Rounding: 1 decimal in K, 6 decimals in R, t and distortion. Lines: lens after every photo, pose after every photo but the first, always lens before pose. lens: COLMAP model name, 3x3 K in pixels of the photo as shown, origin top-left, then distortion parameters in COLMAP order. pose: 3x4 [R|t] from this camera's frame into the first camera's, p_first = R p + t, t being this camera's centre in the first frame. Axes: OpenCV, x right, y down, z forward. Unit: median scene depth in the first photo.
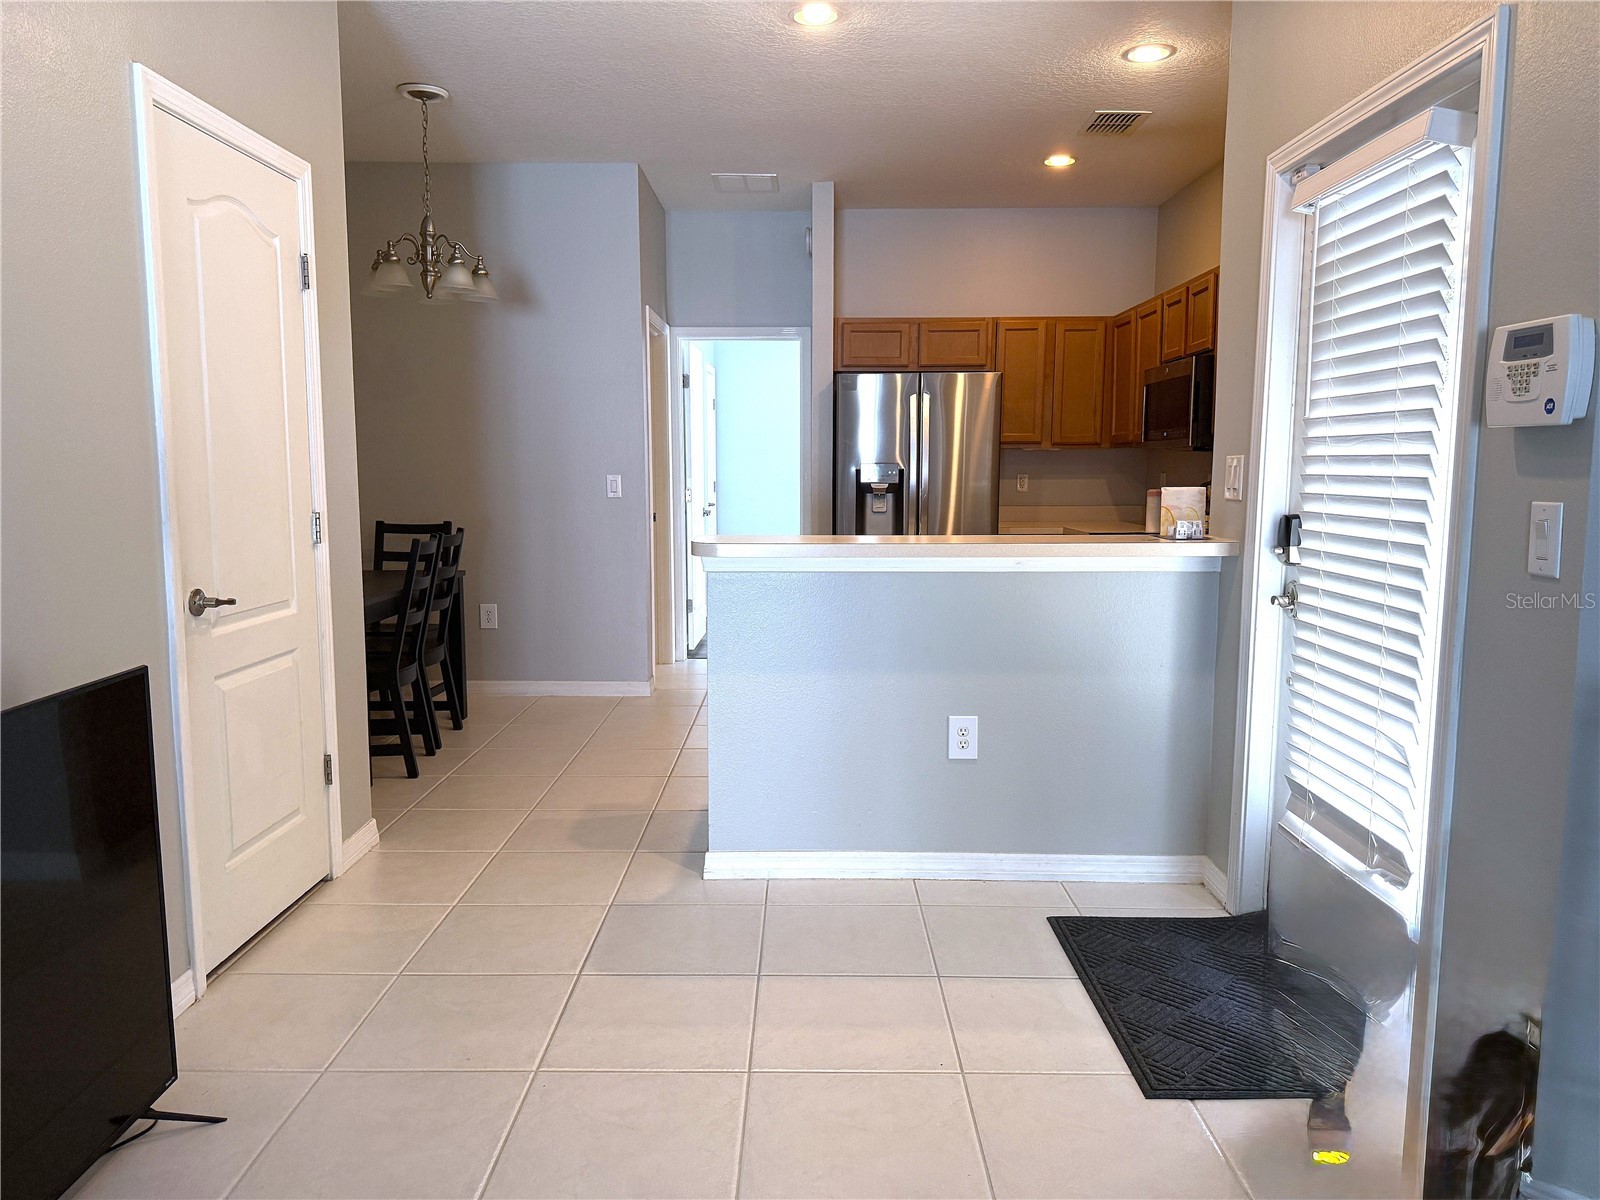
lens RADIAL K [[1121.4, 0, 800.0], [0, 1121.4, 600.0], [0, 0, 1]] dist [0.201183, -0.430405]
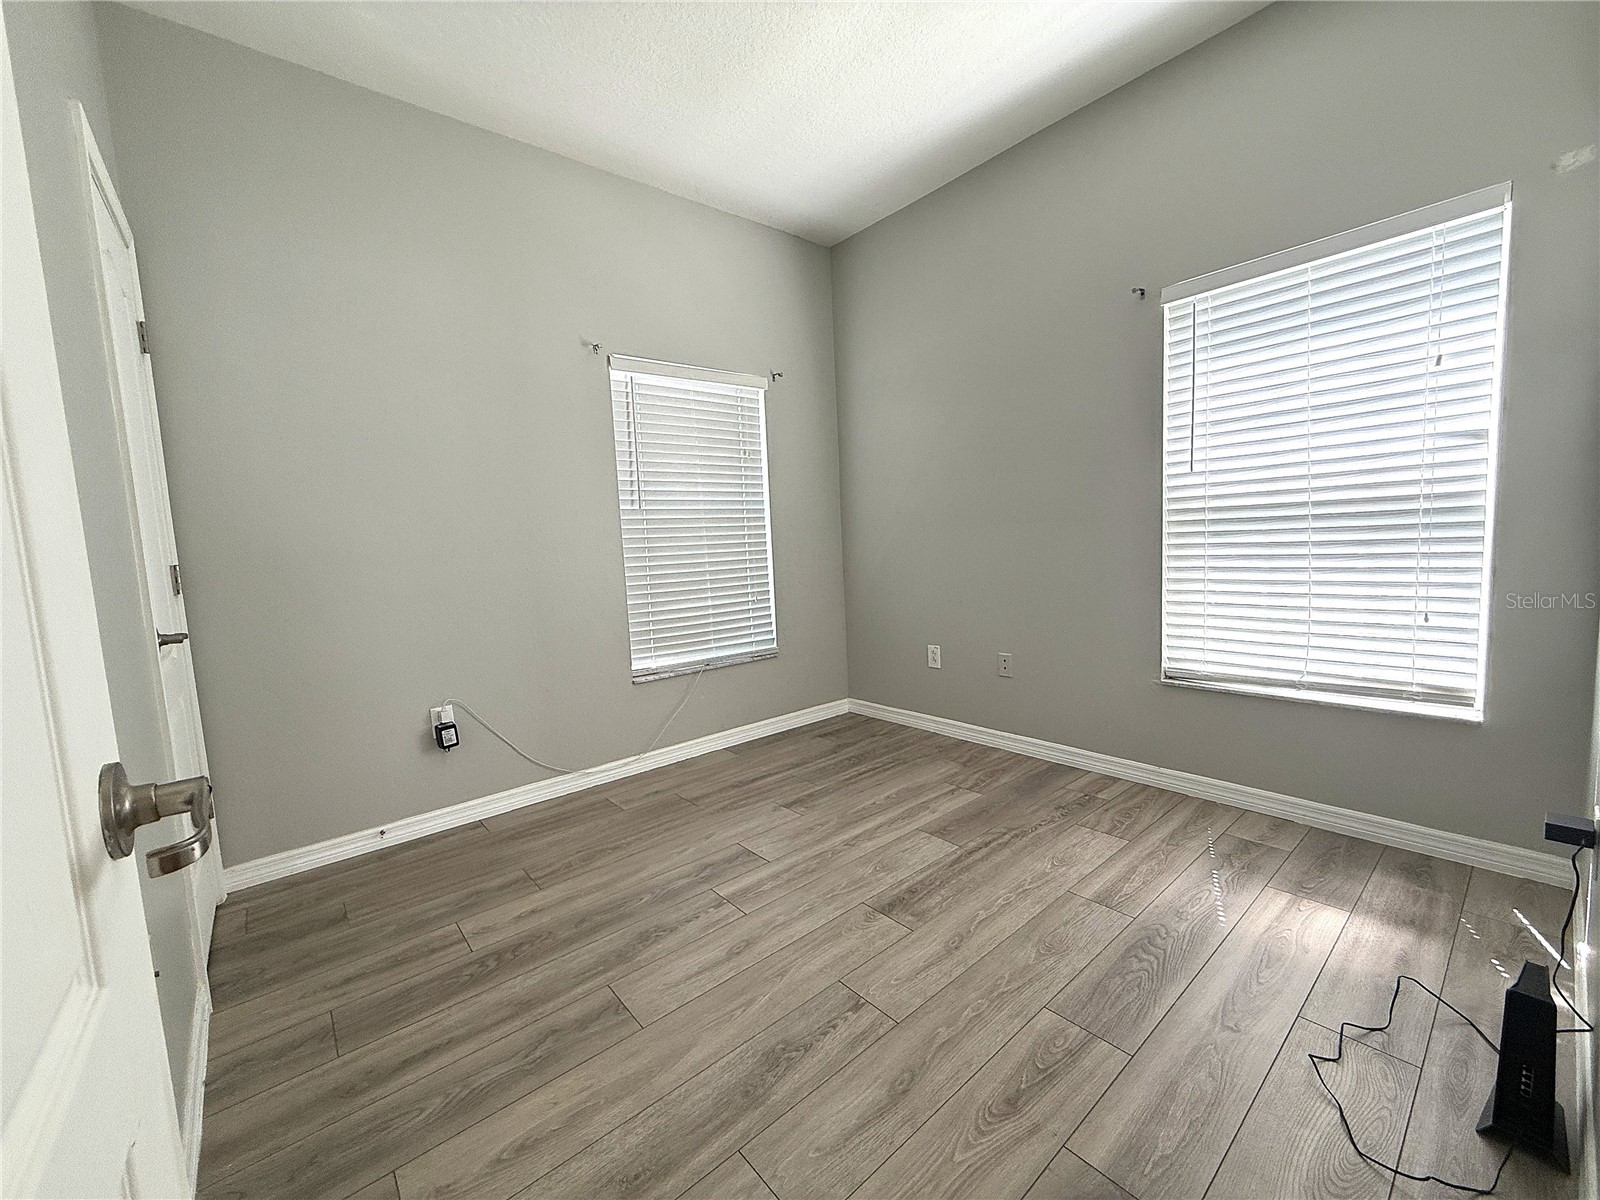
lens RADIAL K [[638.9, 0, 798.7], [0, 638.9, 605.4], [0, 0, 1]] dist [-0.001592, -0.000160]
pose [[0.756531, -0.105055, 0.645465, -0.093187], [0.129642, 0.991516, 0.009428, -0.111499], [-0.640979, 0.076547, 0.763732, 1.159386]]
